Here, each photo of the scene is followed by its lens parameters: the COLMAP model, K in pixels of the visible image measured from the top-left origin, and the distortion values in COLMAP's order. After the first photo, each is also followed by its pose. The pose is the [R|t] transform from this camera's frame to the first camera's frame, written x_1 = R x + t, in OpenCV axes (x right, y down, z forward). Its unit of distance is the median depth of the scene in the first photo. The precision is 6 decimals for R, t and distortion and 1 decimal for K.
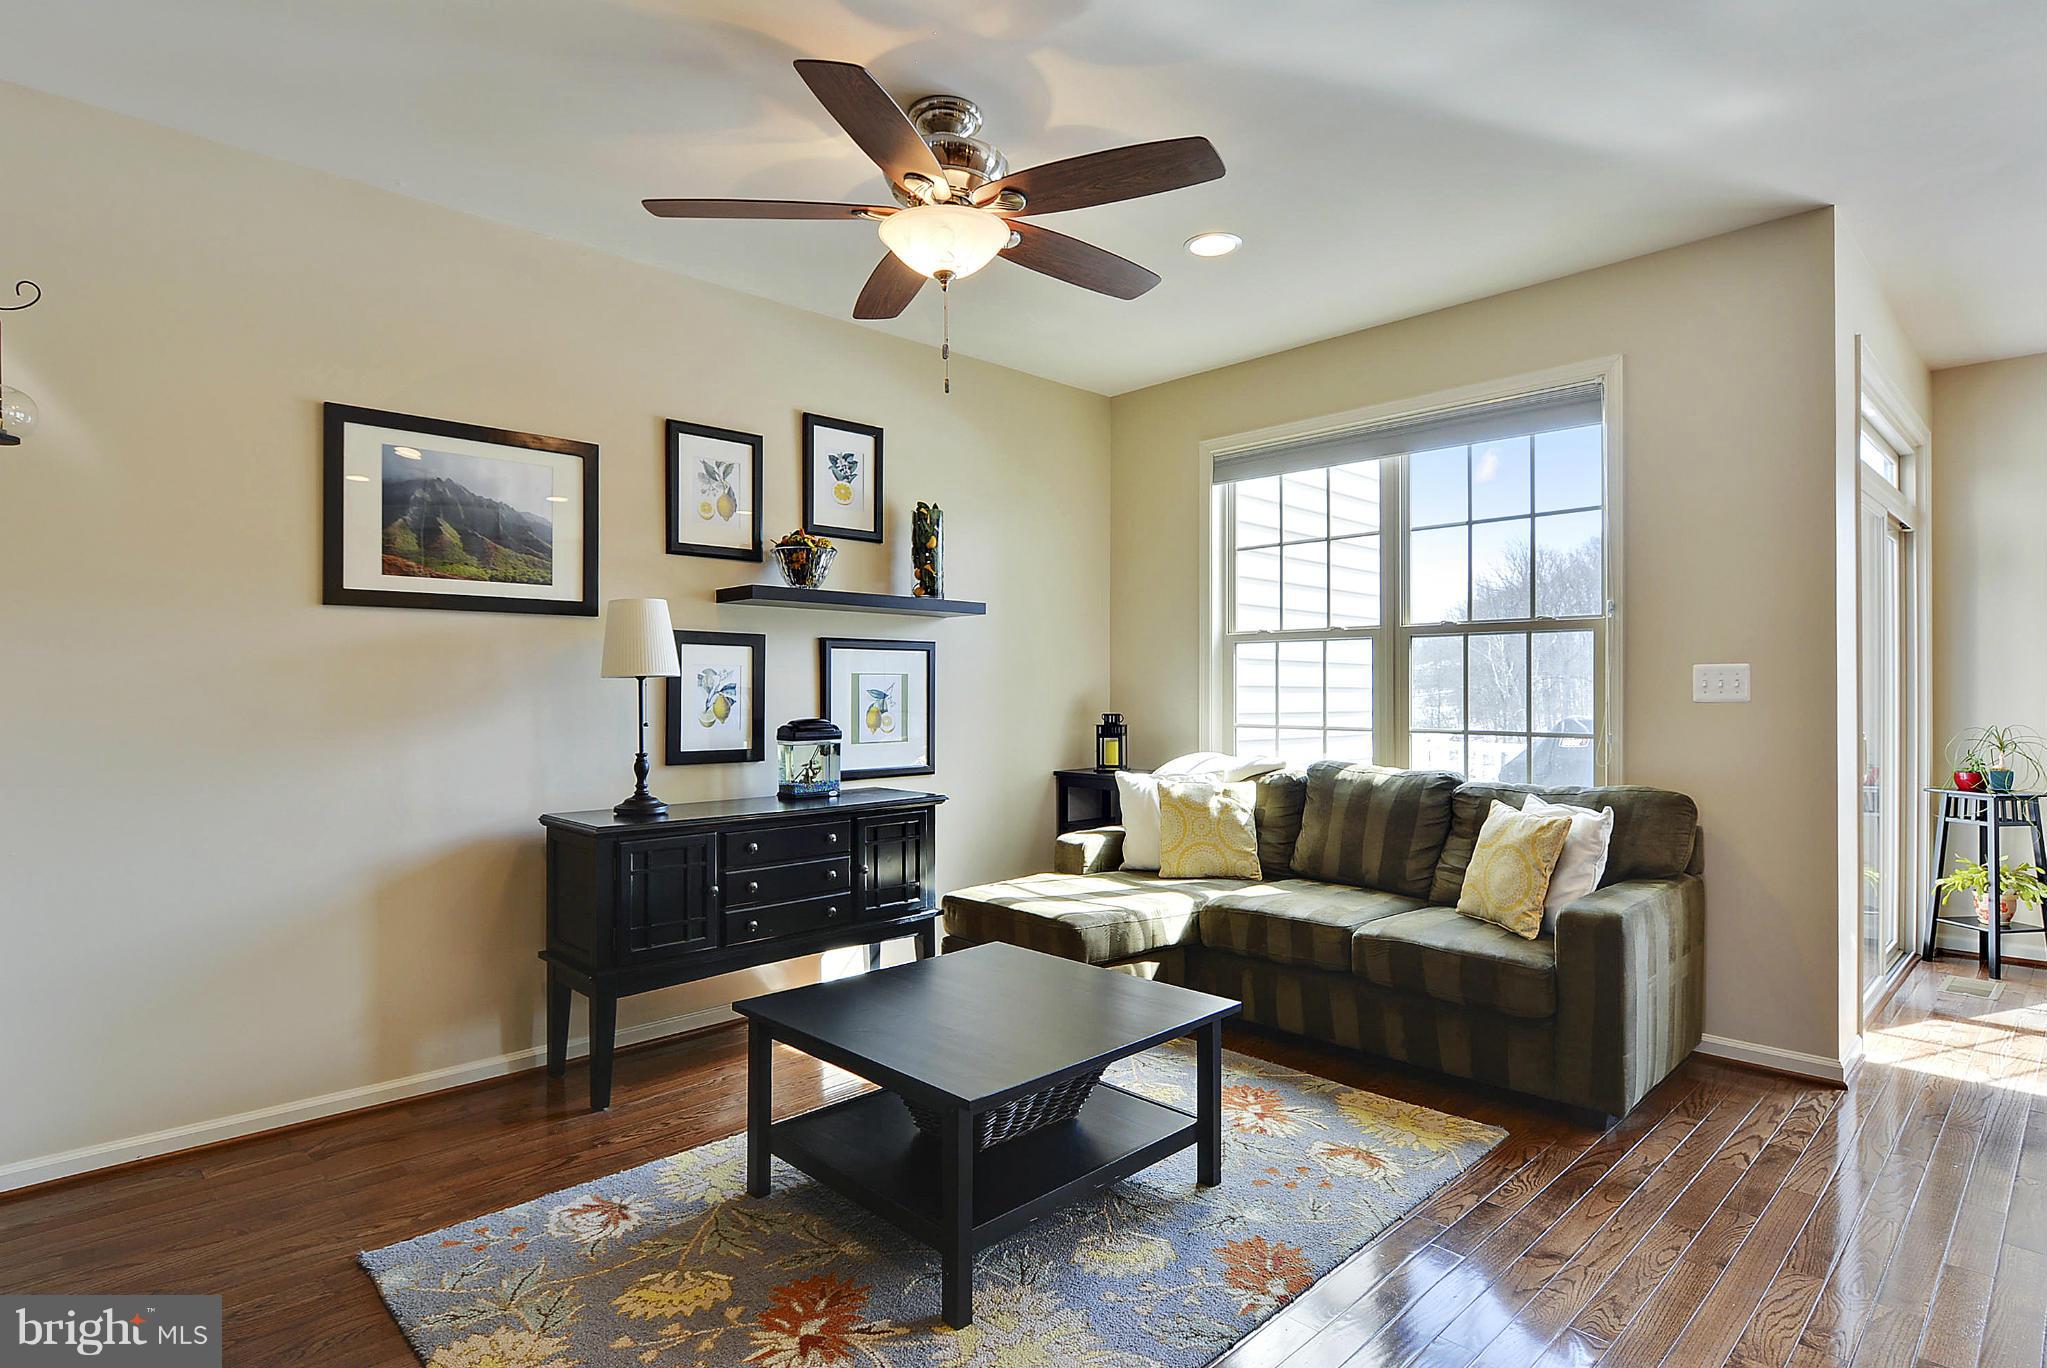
lens RADIAL K [[1068.0, 0, 1032.2], [0, 1068.0, 692.6], [0, 0, 1]] dist [0.015049, -0.007711]
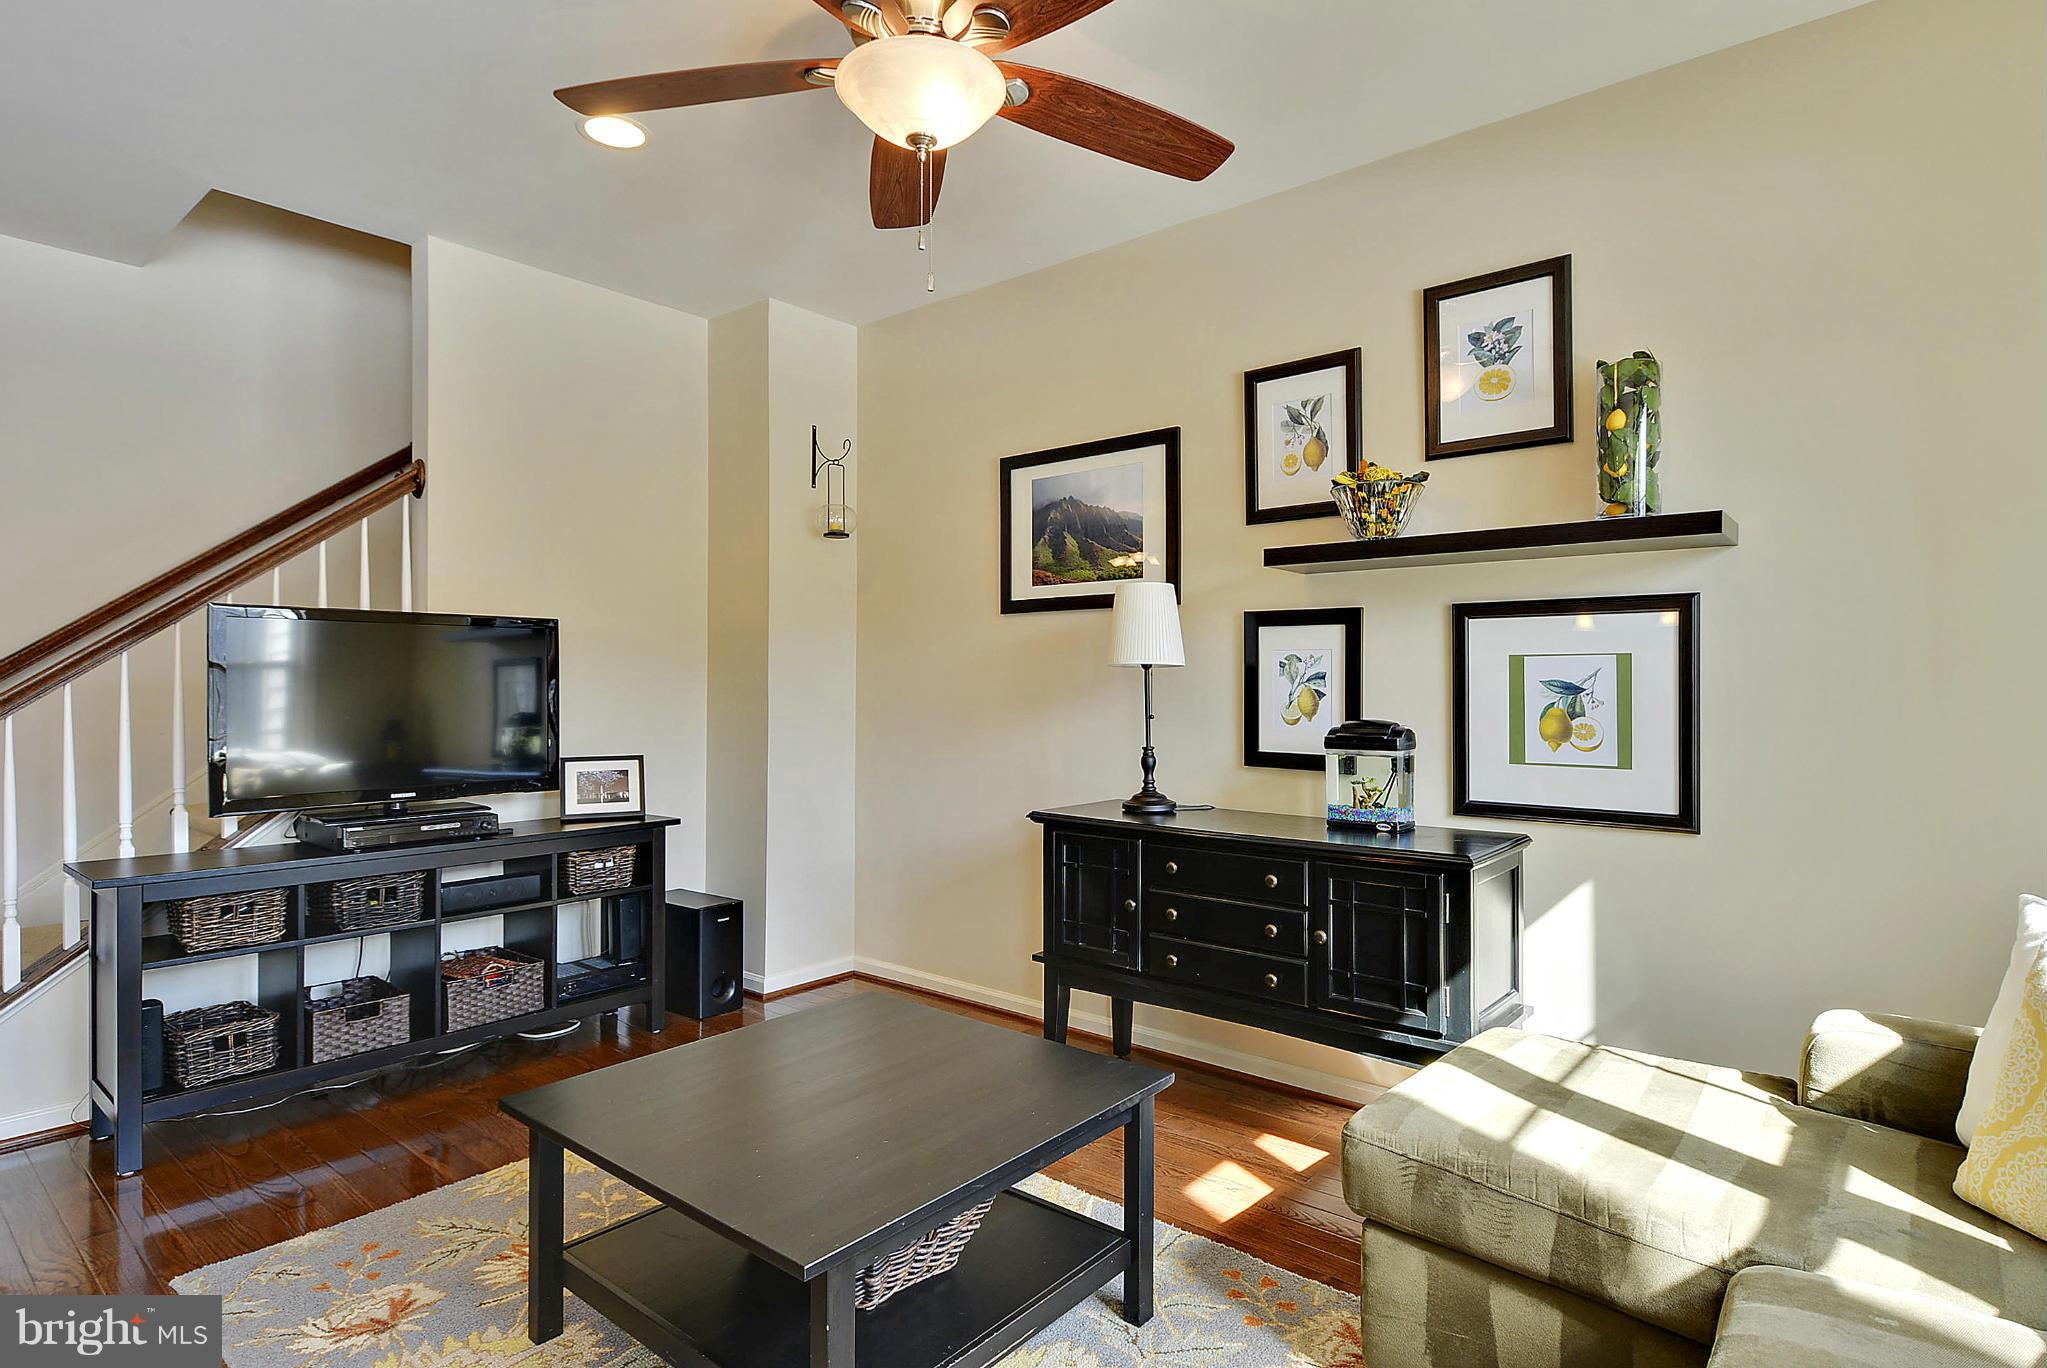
lens RADIAL K [[1068.0, 0, 1028.6], [0, 1068.0, 677.6], [0, 0, 1]] dist [0.015049, -0.007711]
pose [[0.105537, -0.000521, -0.994415, 0.561058], [-0.001205, 0.999999, -0.000652, -0.004008], [0.994415, 0.001267, 0.105536, 0.795883]]
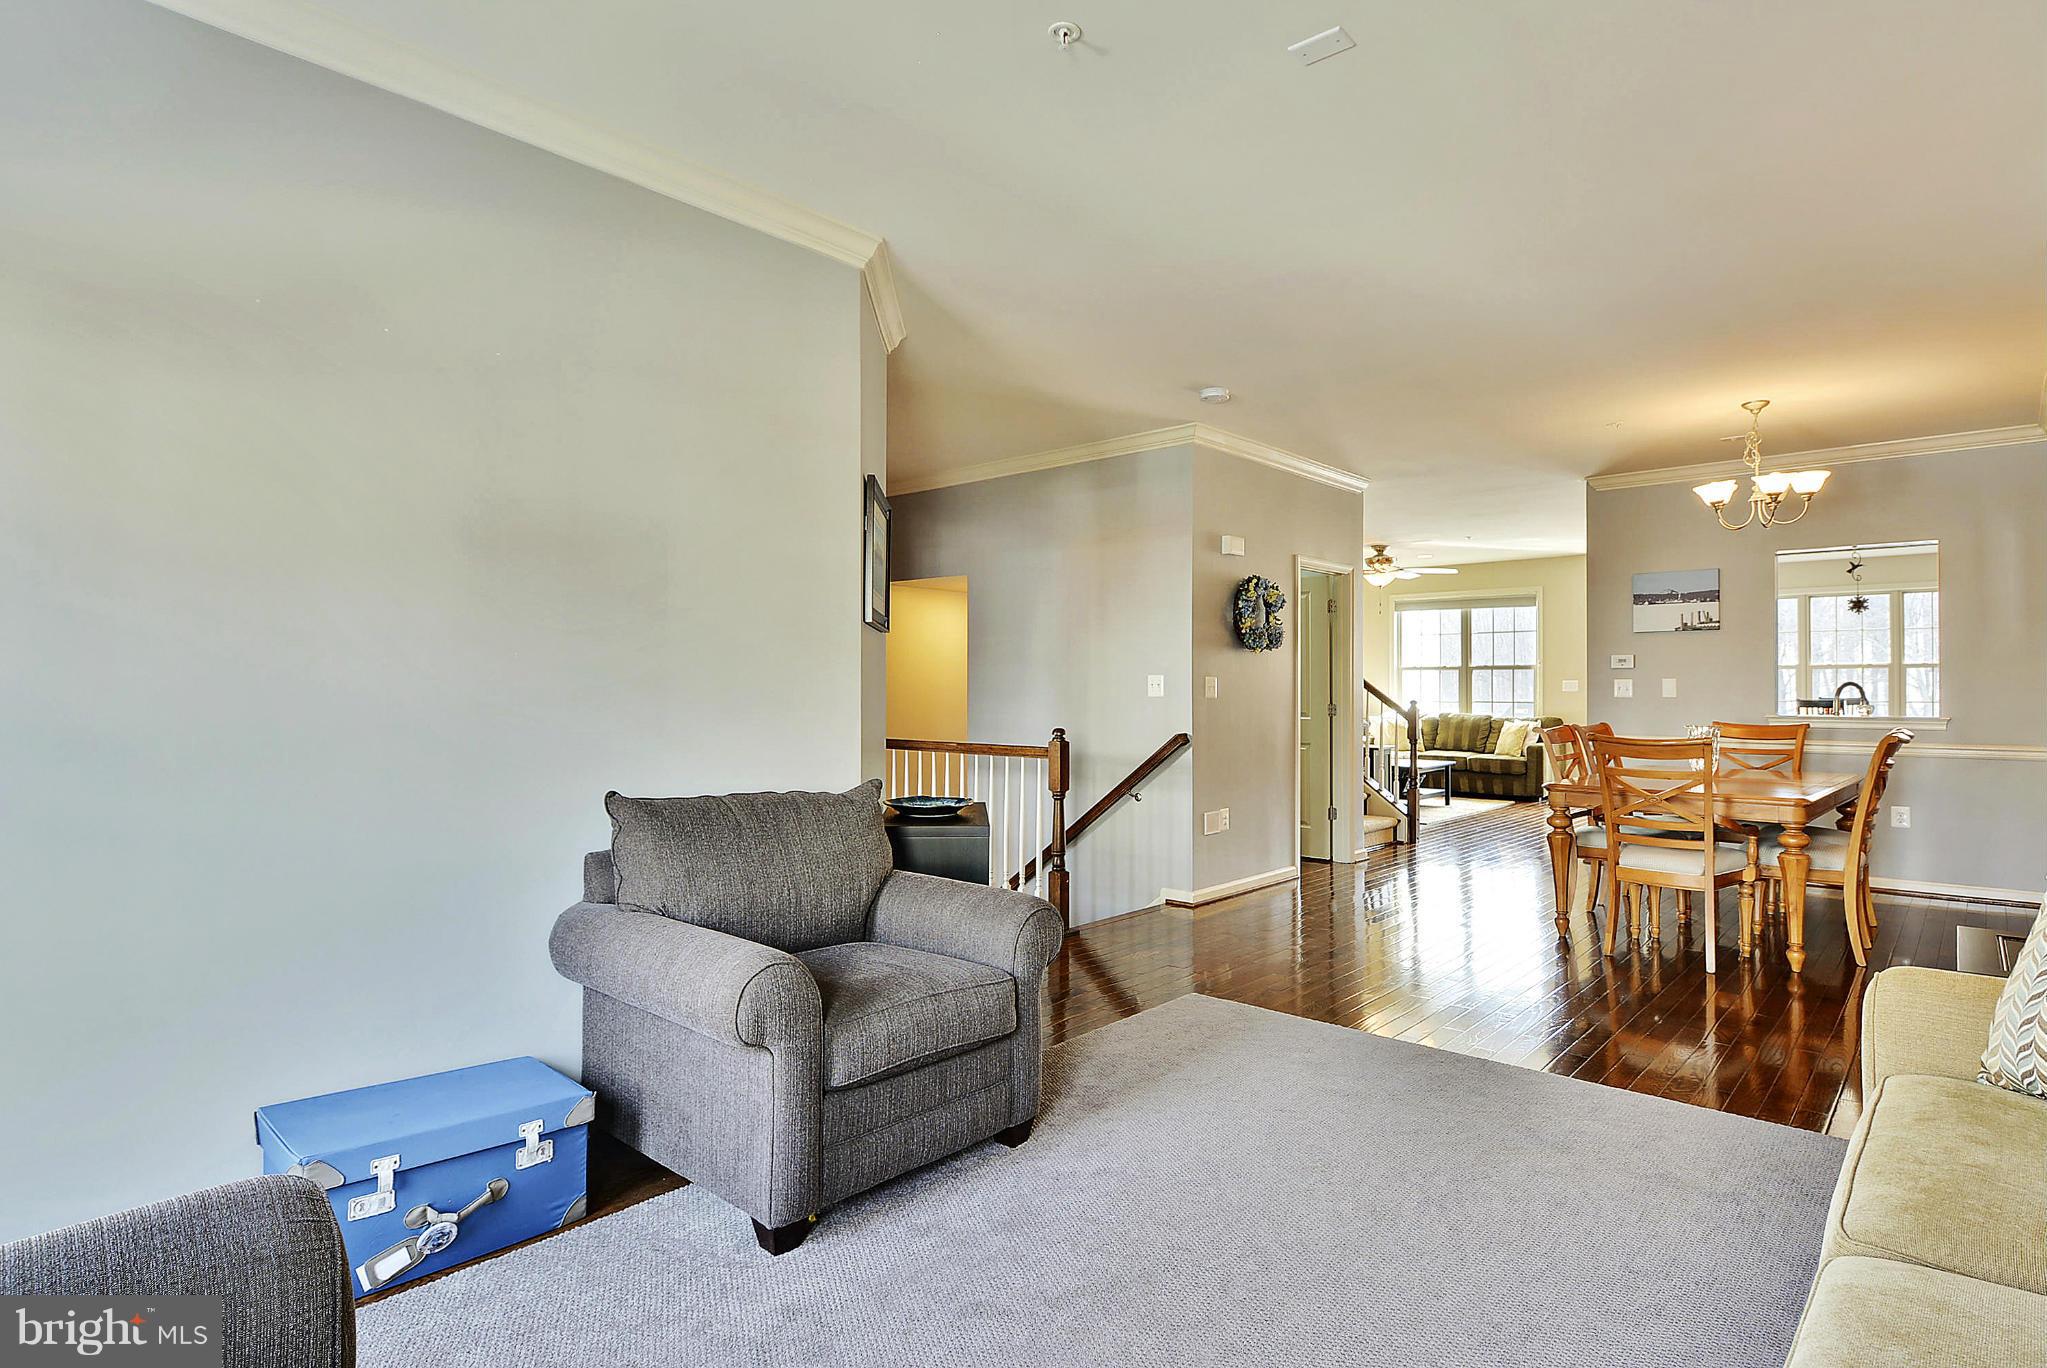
lens RADIAL K [[1068.0, 0, 1020.4], [0, 1068.0, 681.1], [0, 0, 1]] dist [0.015049, -0.007711]
pose [[0.998533, 0.000842, 0.054149, -0.713866], [-0.000512, 0.999981, -0.006114, -0.002253], [-0.054153, 0.006077, 0.998514, -1.277701]]
